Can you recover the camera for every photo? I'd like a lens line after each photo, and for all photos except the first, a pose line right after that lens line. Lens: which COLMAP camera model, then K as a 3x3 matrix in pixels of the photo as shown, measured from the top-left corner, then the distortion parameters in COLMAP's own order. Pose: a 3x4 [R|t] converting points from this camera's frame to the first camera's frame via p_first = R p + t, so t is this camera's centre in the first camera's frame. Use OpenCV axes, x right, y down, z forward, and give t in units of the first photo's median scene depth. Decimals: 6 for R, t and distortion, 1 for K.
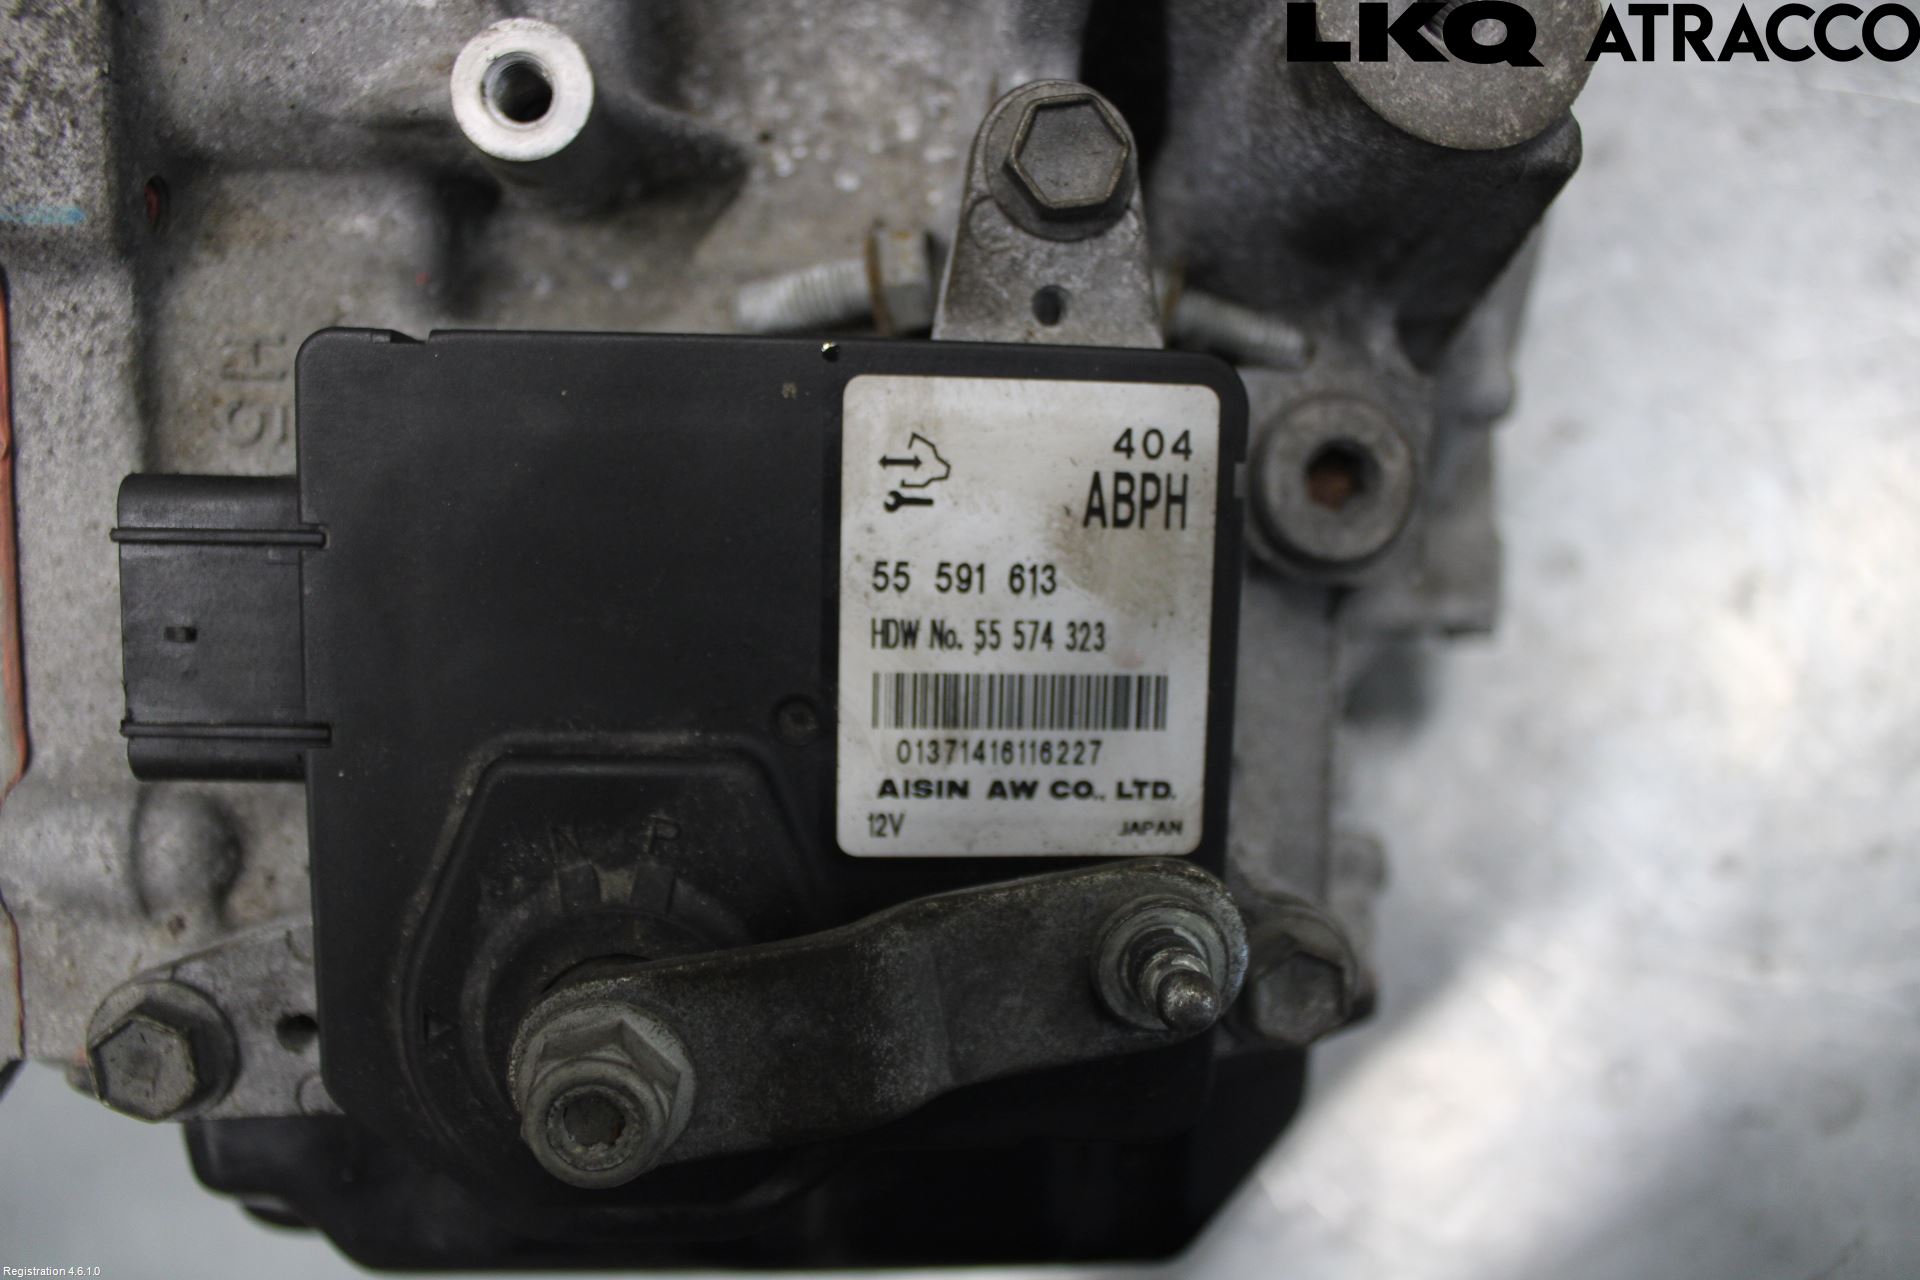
lens RADIAL K [[1503.1, 0, 960.0], [0, 1503.1, 640.0], [0, 0, 1]] dist [-0.159537, 0.109856]
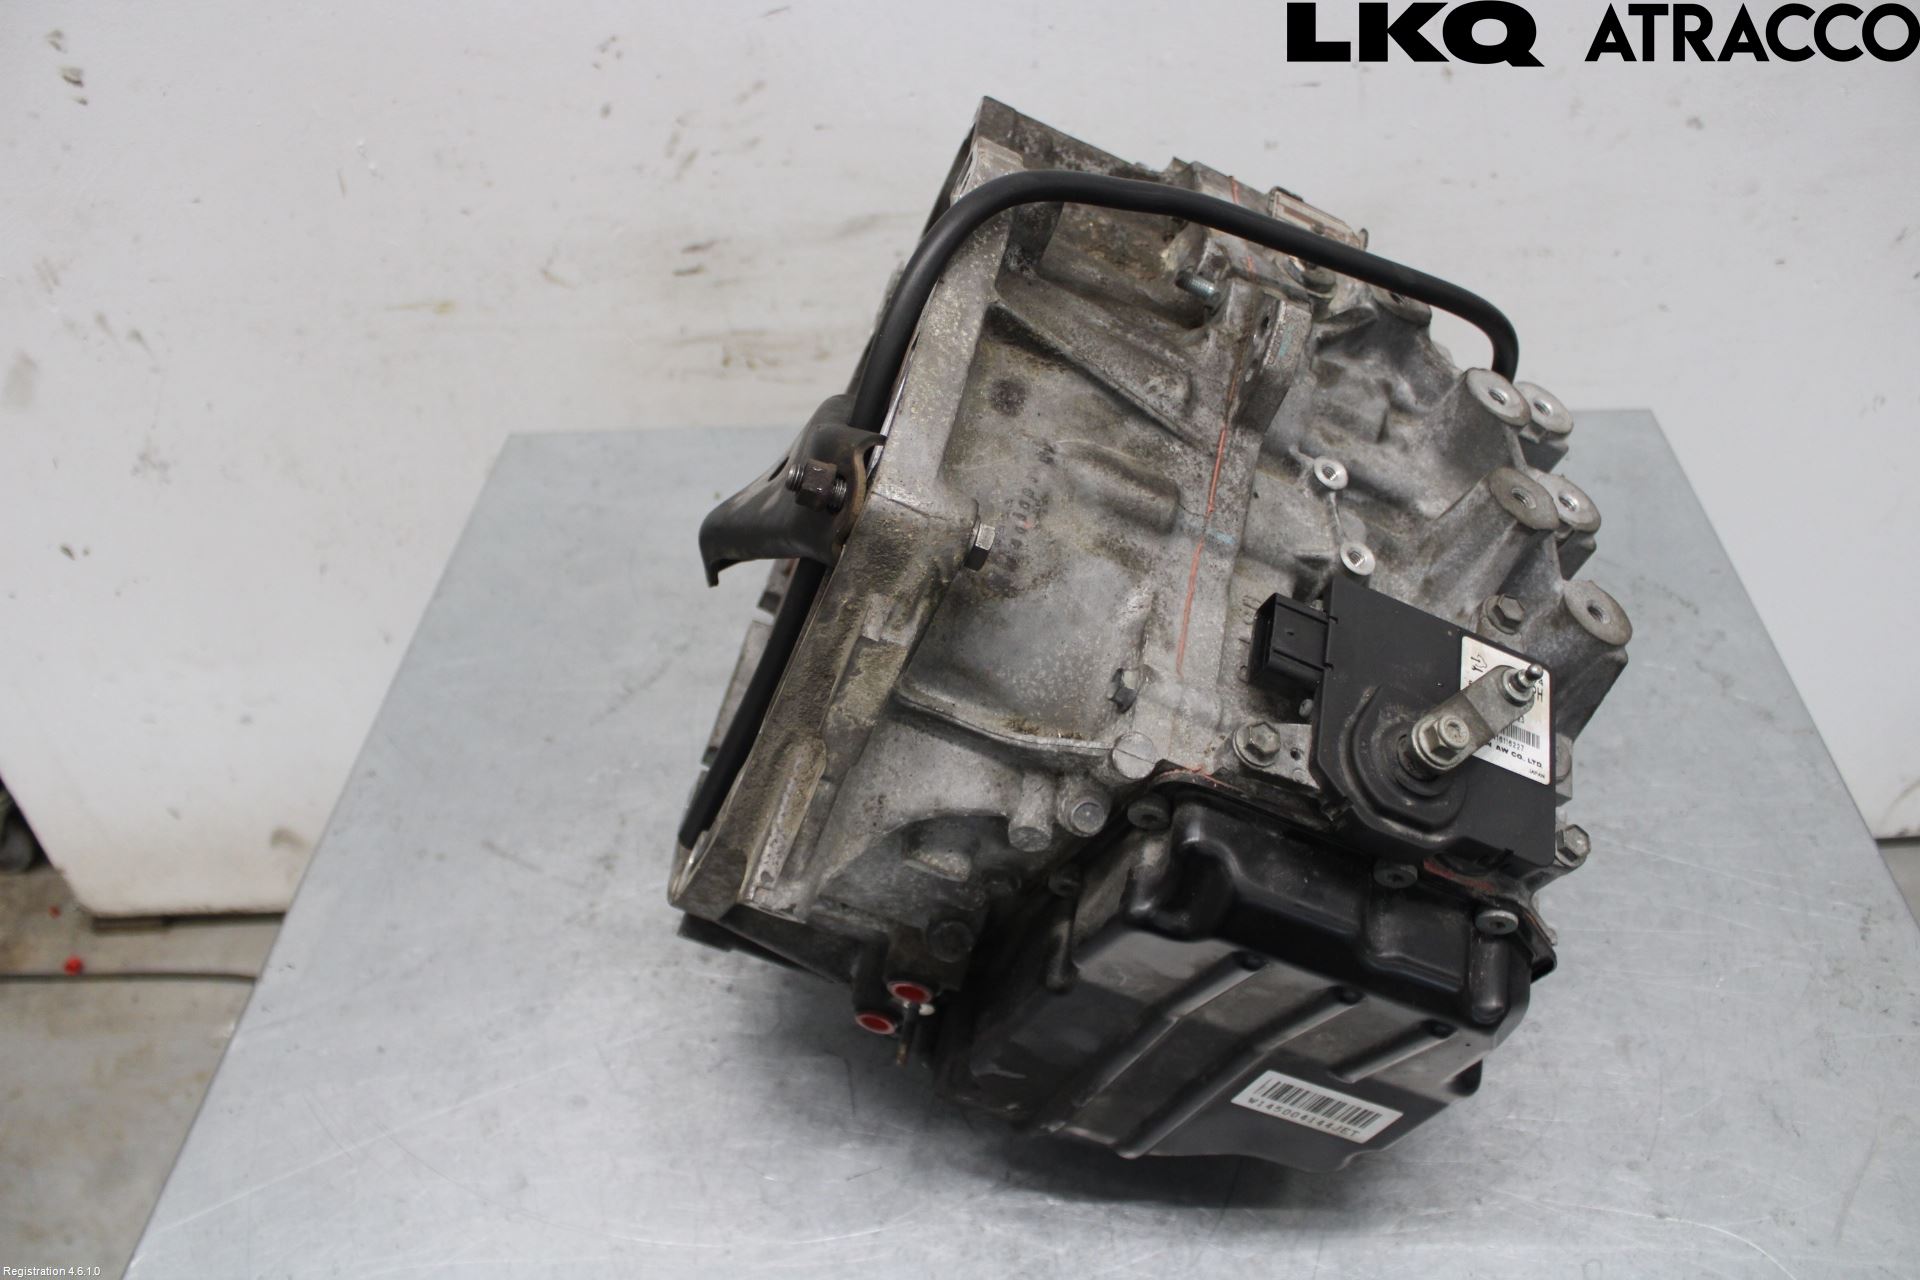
lens RADIAL K [[1508.1, 0, 960.0], [0, 1508.1, 640.0], [0, 0, 1]] dist [-0.151695, 0.105737]
pose [[0.957825, 0.276716, 0.077459, -1.478526], [-0.167348, 0.756300, -0.632459, 2.251467], [-0.233594, 0.592822, 0.770711, -1.449124]]
